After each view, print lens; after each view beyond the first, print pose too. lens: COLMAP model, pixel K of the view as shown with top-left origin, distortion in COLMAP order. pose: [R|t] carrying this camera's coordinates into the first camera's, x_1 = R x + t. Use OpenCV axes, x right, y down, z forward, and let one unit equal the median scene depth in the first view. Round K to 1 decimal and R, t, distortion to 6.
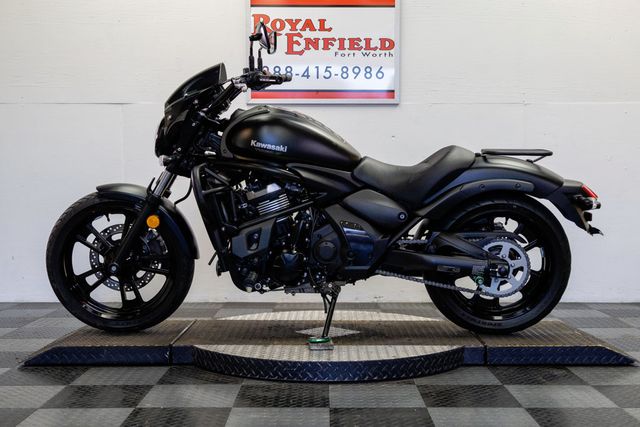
lens RADIAL K [[852.1, 0, 316.0], [0, 852.1, 214.5], [0, 0, 1]] dist [-0.007247, 0.000000]
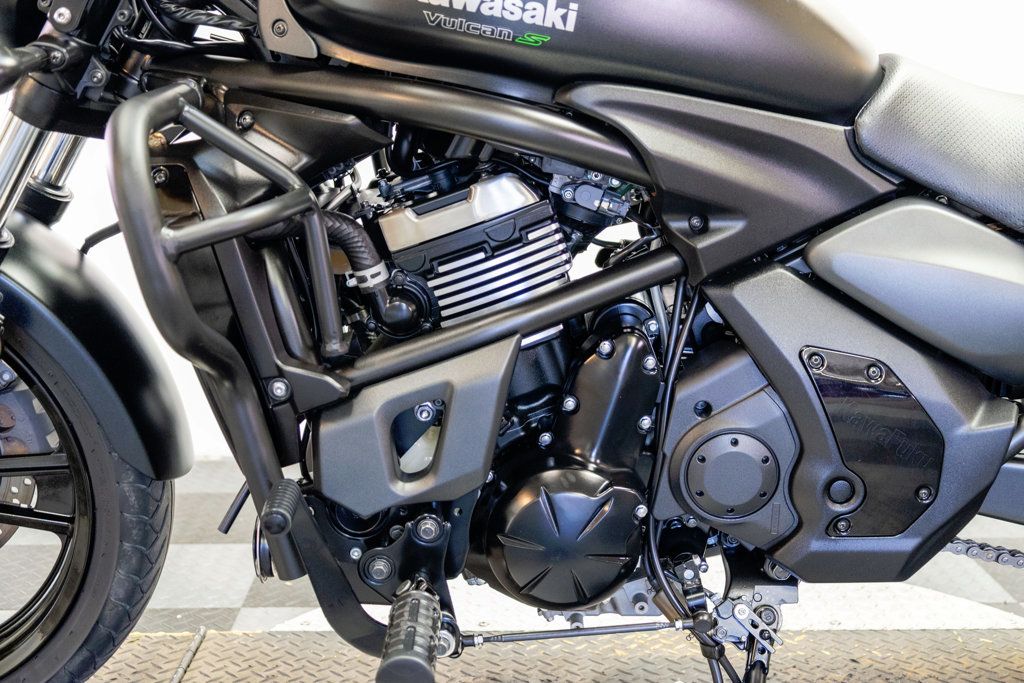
lens RADIAL K [[1363.4, 0, 519.2], [0, 1363.4, 366.9], [0, 0, 1]] dist [-0.007247, 0.000000]
pose [[0.999252, -0.002583, 0.038588, -0.059501], [-0.003526, 0.987528, 0.157404, -0.043393], [-0.038514, -0.157422, 0.986780, 0.640890]]
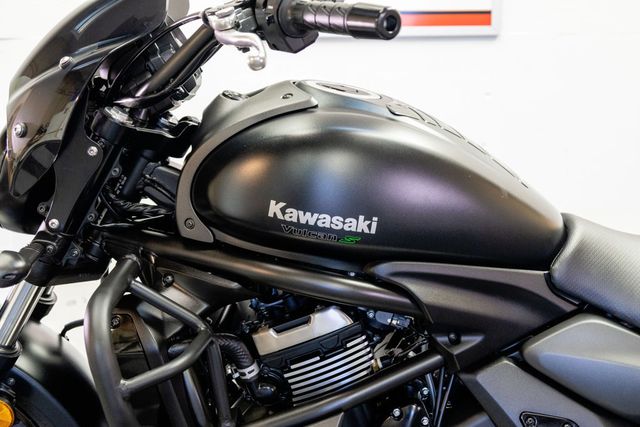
lens RADIAL K [[852.1, 0, 323.0], [0, 852.1, 211.8], [0, 0, 1]] dist [-0.007247, 0.000000]
pose [[0.998891, -0.018394, 0.043350, -0.067579], [0.013631, 0.994087, 0.107728, -0.114704], [-0.045075, -0.107017, 0.993235, 0.653329]]
